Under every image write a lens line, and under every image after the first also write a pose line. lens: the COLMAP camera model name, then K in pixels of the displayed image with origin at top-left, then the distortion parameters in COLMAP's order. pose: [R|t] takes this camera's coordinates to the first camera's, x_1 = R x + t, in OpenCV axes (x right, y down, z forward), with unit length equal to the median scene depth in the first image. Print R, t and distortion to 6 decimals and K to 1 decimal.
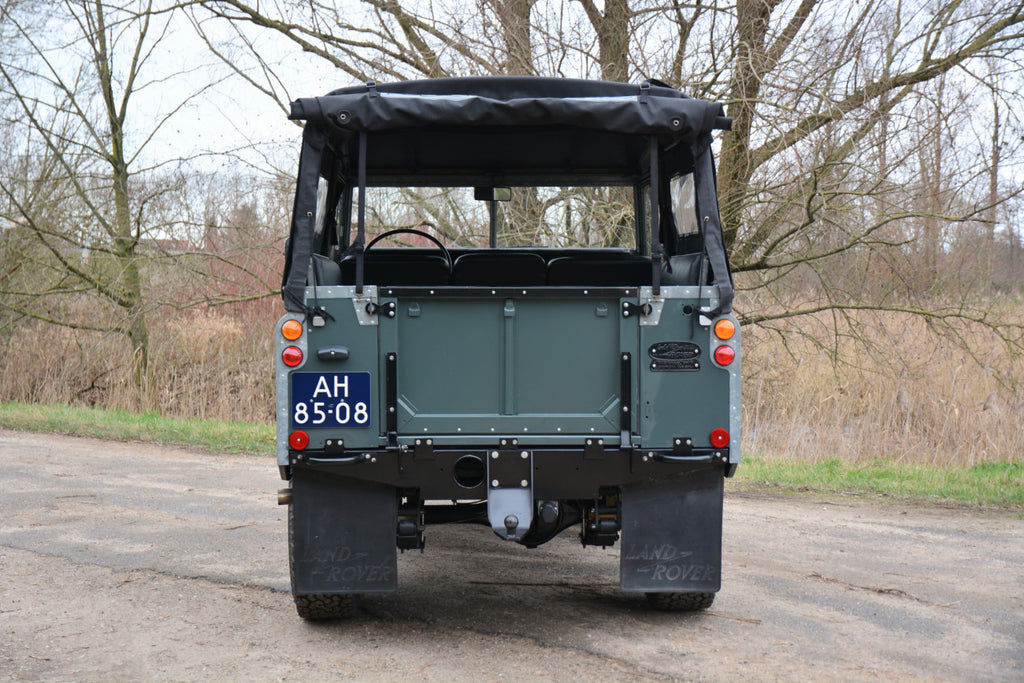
lens RADIAL K [[1563.1, 0, 509.1], [0, 1563.1, 344.6], [0, 0, 1]] dist [0.180465, 0.000000]
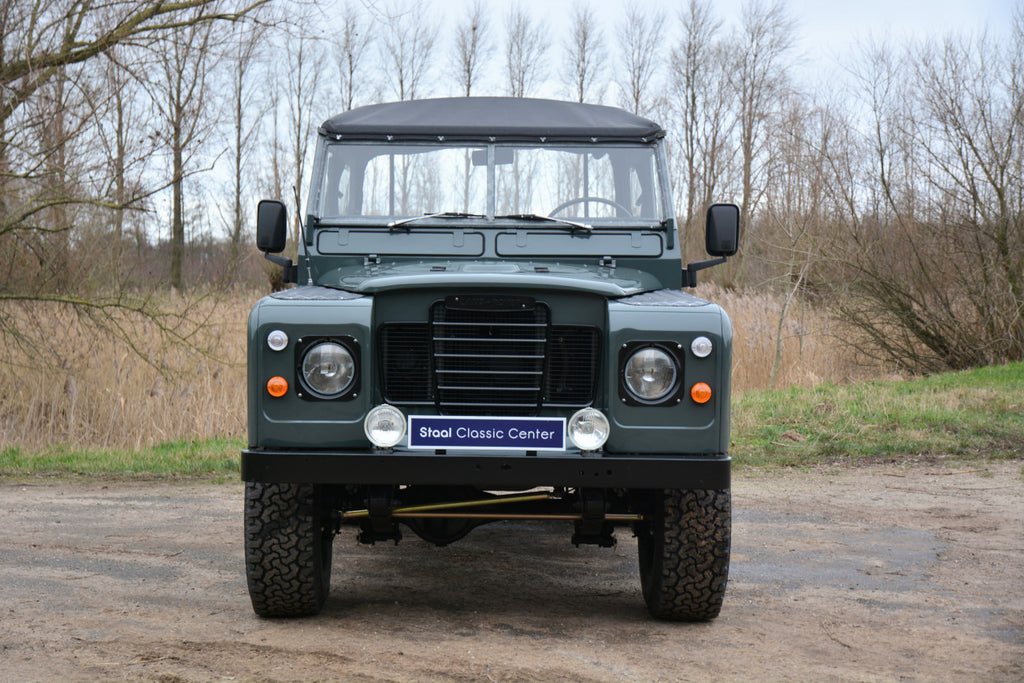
lens RADIAL K [[1668.8, 0, 503.1], [0, 1668.8, 341.4], [0, 0, 1]] dist [0.186990, 0.000000]
pose [[0.868507, -0.019315, 0.495300, -0.034124], [0.021254, 0.999773, 0.001720, 0.009272], [-0.495221, 0.009033, 0.868720, -0.034288]]
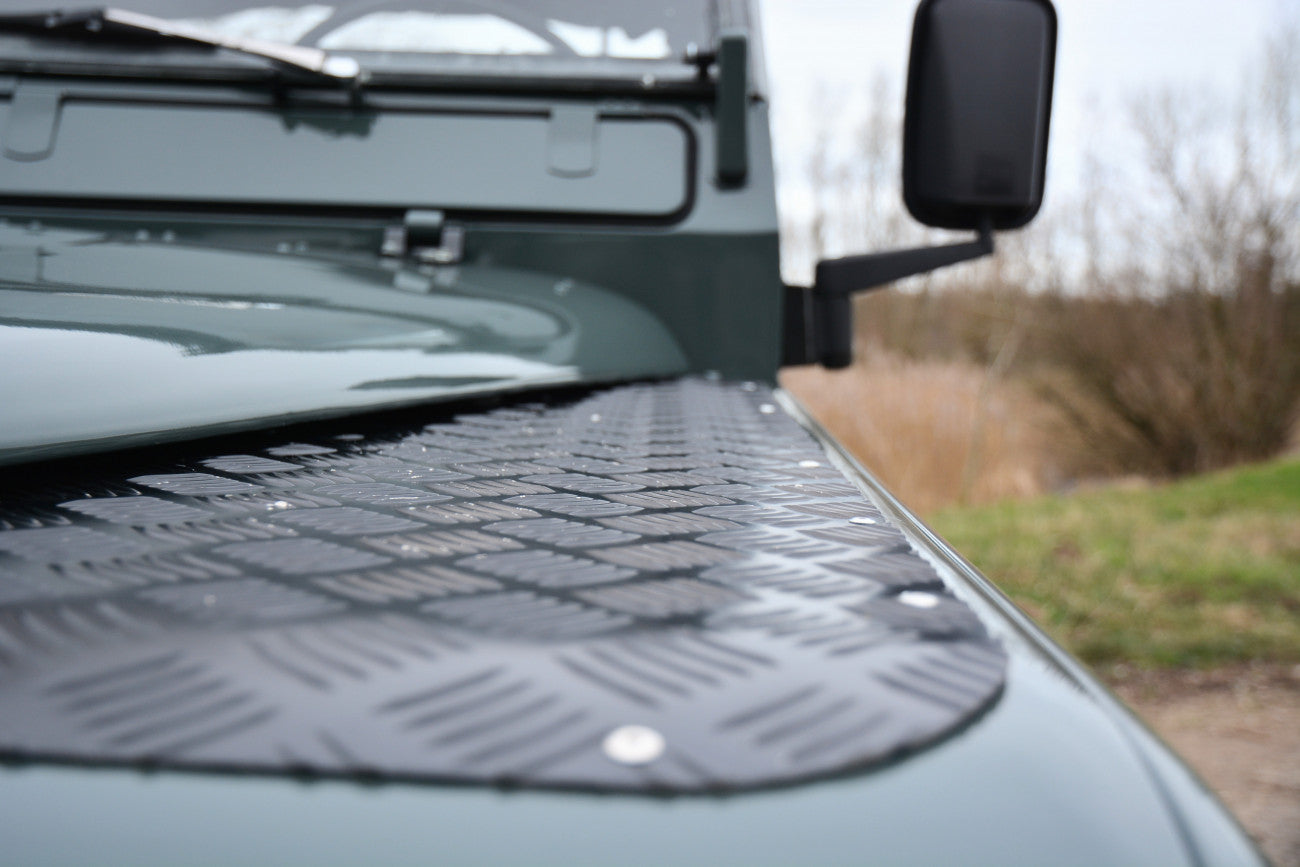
lens RADIAL K [[1641.1, 0, 645.3], [0, 1641.1, 428.5], [0, 0, 1]] dist [0.087445, 0.000000]
pose [[0.879769, -0.006452, 0.475357, 0.158973], [-0.000929, 0.999883, 0.015289, -0.000457], [-0.475400, -0.013893, 0.879660, 0.226363]]
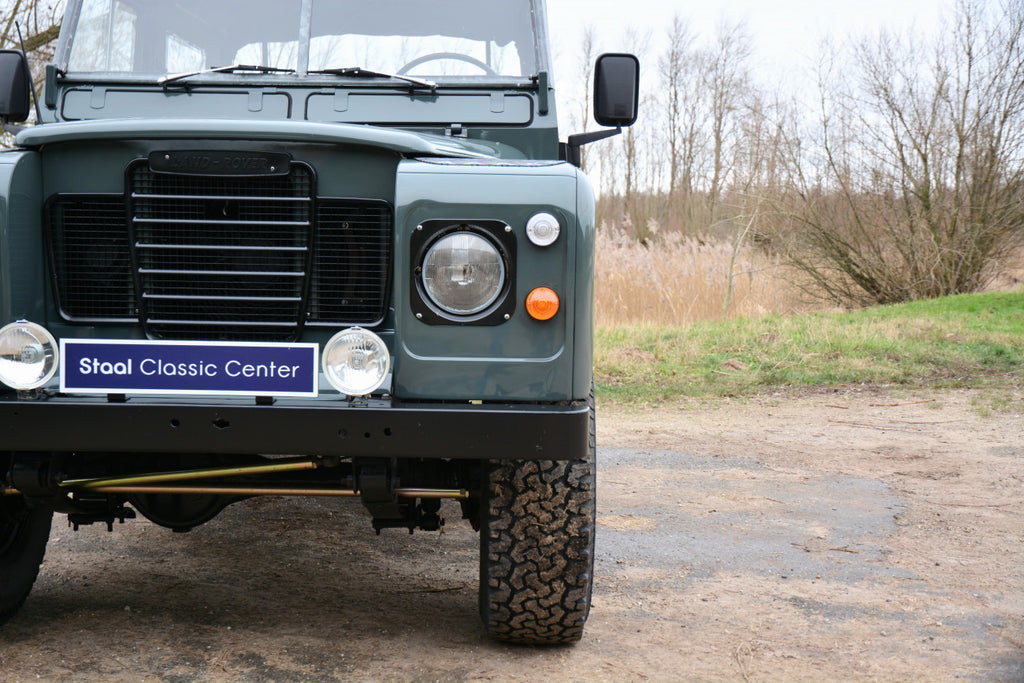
lens RADIAL K [[1292.7, 0, 485.4], [0, 1292.7, 343.1], [0, 0, 1]] dist [0.087445, 0.000000]
pose [[0.884048, -0.037950, 0.465853, 0.084938], [0.019765, 0.998842, 0.043861, 0.018697], [-0.466979, -0.029568, 0.883774, 0.098435]]
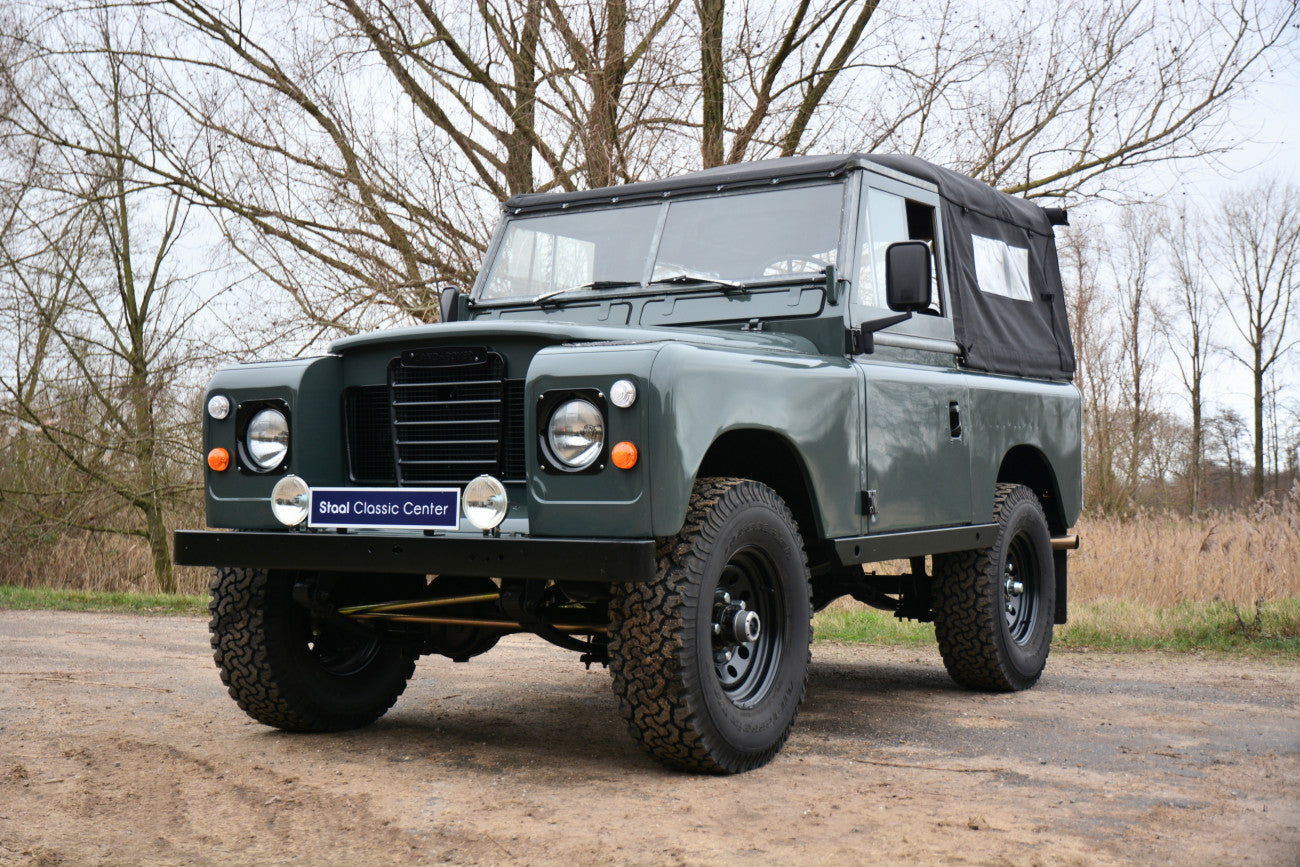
lens RADIAL K [[1641.1, 0, 622.9], [0, 1641.1, 433.9], [0, 0, 1]] dist [0.087445, 0.000000]
pose [[0.998743, -0.009450, -0.049221, 0.178706], [0.005056, 0.996050, -0.088648, 0.039765], [0.049864, 0.088288, 0.994846, -0.008559]]
